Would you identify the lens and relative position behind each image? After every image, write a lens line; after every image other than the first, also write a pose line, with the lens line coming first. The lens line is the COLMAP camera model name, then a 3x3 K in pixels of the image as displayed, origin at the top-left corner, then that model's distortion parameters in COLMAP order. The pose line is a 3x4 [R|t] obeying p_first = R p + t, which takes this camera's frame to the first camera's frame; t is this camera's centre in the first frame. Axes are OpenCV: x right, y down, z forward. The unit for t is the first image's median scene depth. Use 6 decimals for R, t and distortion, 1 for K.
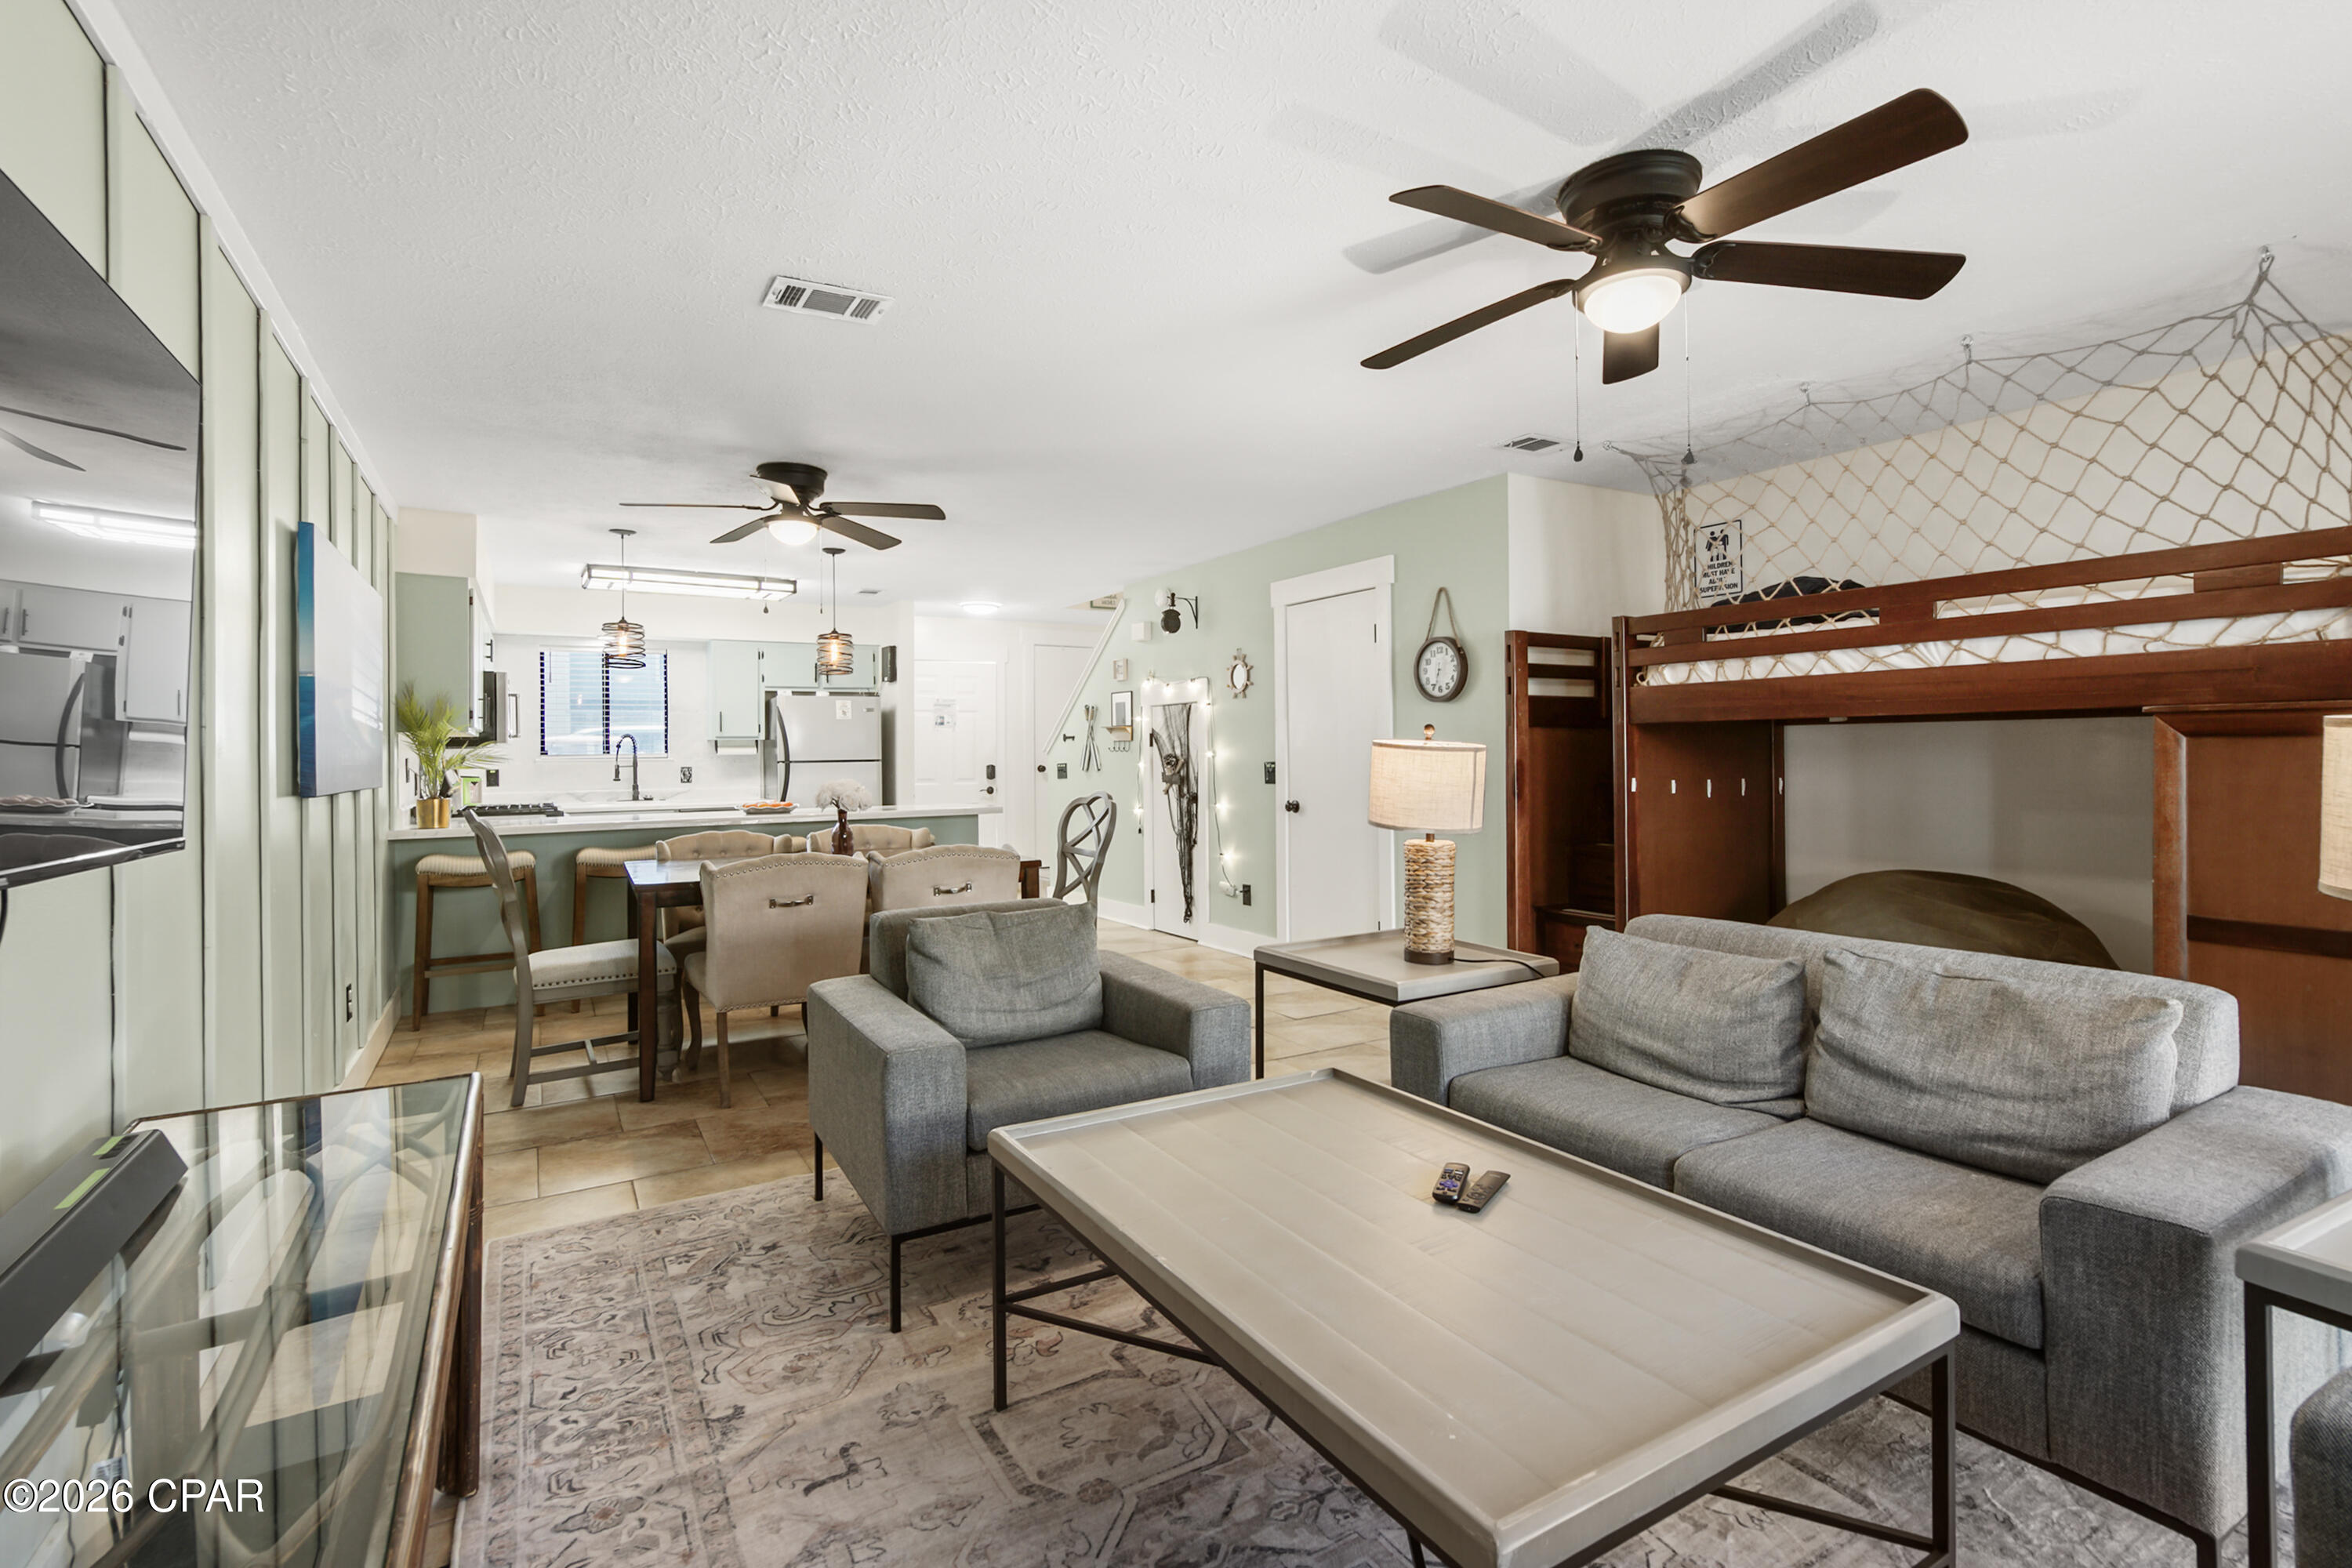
lens RADIAL K [[1066.8, 0, 1166.2], [0, 1066.8, 752.3], [0, 0, 1]] dist [-0.015006, 0.006545]
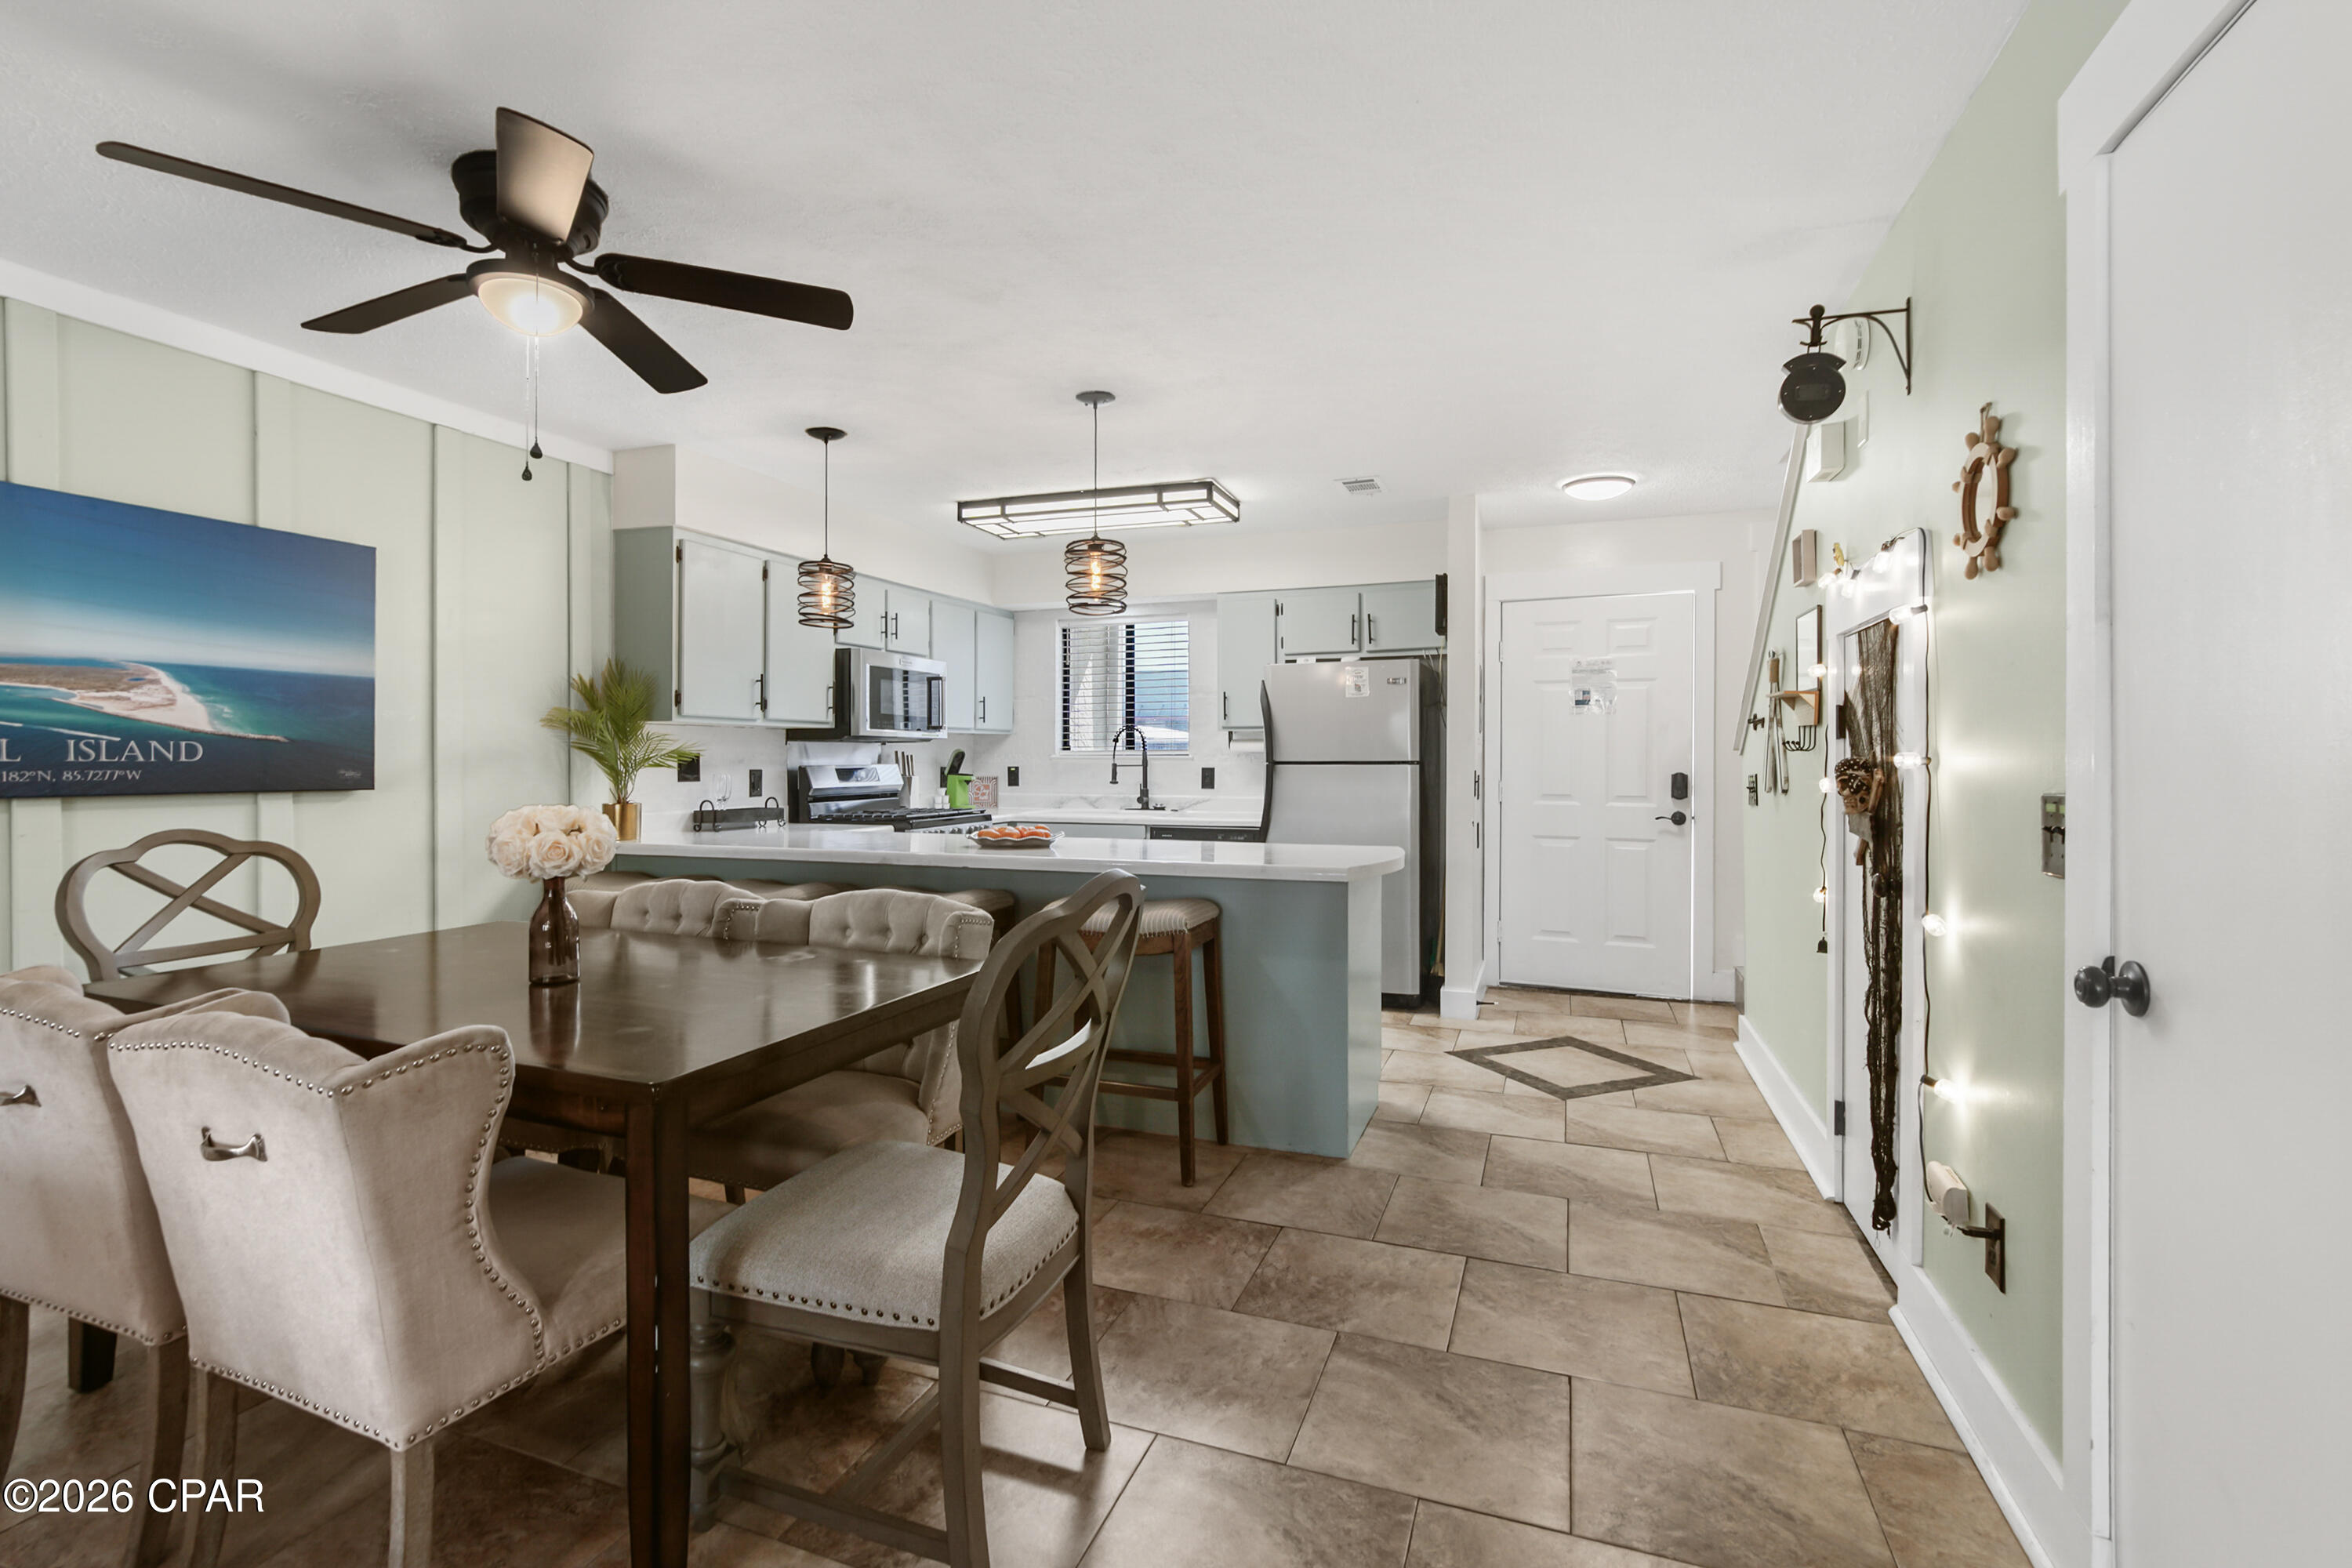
lens RADIAL K [[1066.8, 0, 1169.3], [0, 1066.8, 766.3], [0, 0, 1]] dist [-0.015006, 0.006545]
pose [[0.623663, 0.017485, -0.781498, 0.150742], [-0.005241, 0.999821, 0.018187, -0.000920], [0.781676, -0.007247, 0.623643, 0.610132]]
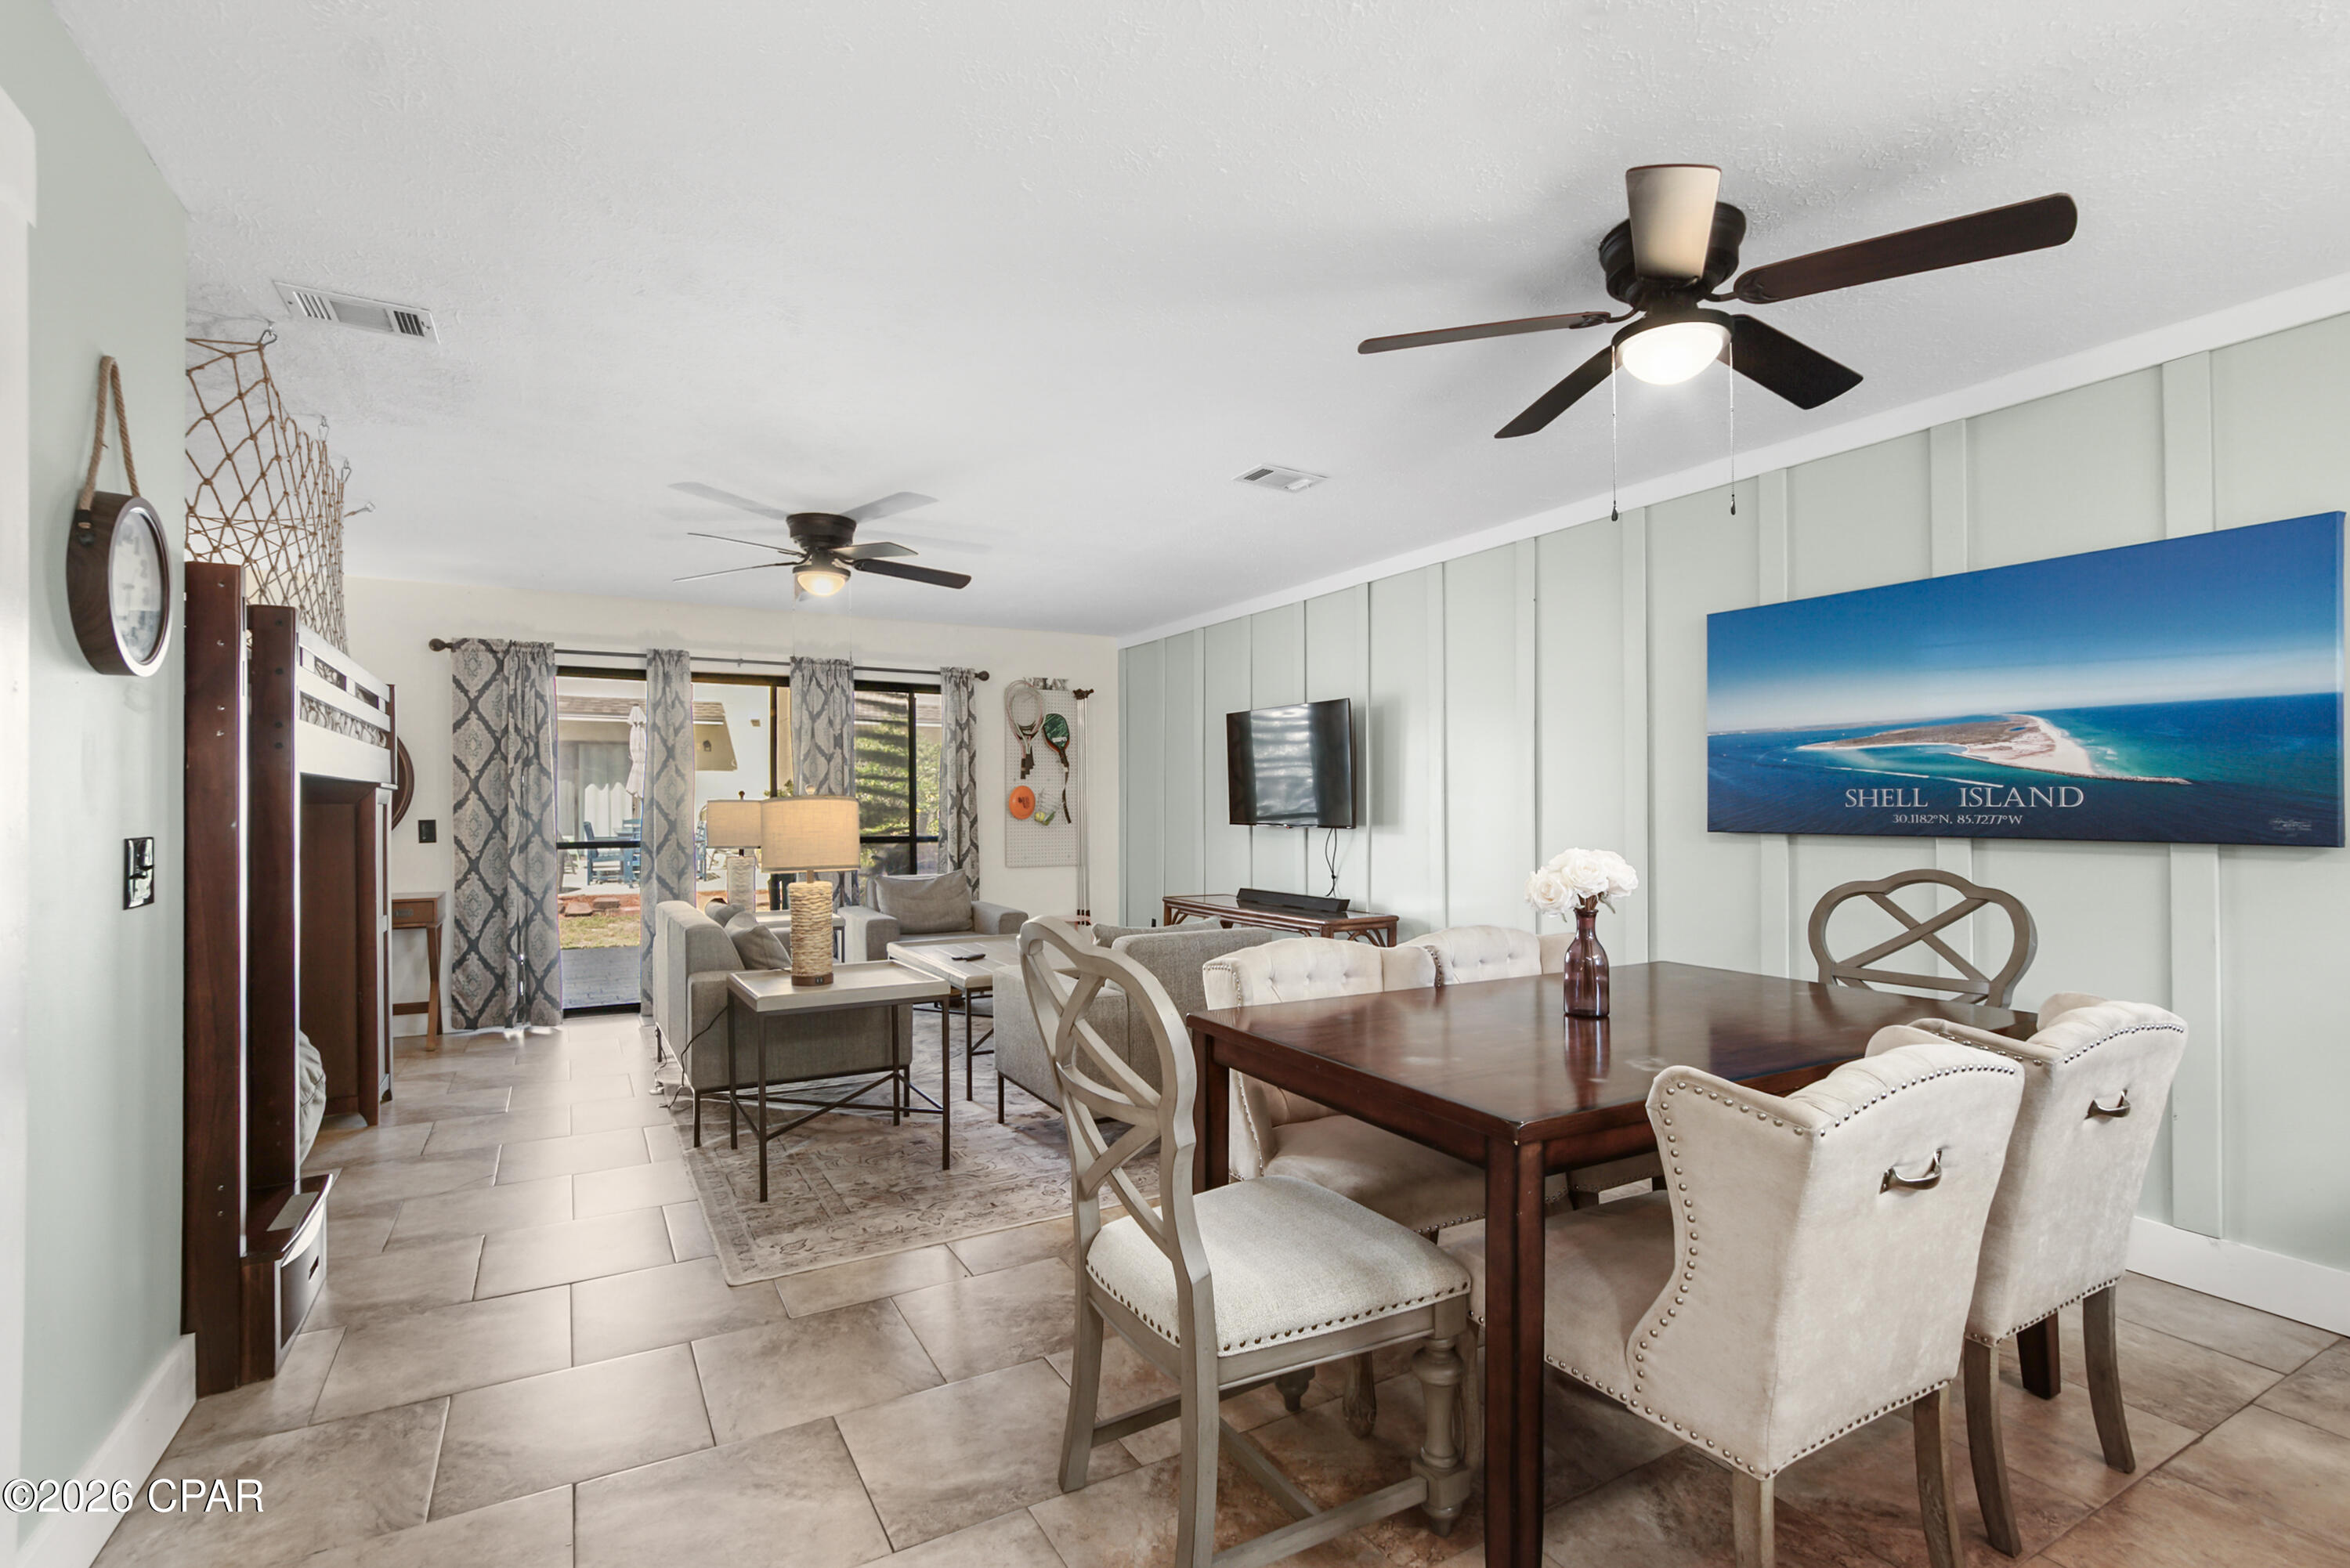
lens RADIAL K [[1065.9, 0, 1137.9], [0, 1065.9, 809.1], [0, 0, 1]] dist [-0.015006, 0.006545]
pose [[-0.999145, 0.013324, 0.039130, -0.077489], [0.013413, 0.999908, 0.002014, 0.001863], [-0.039100, 0.002537, -0.999232, 0.998593]]
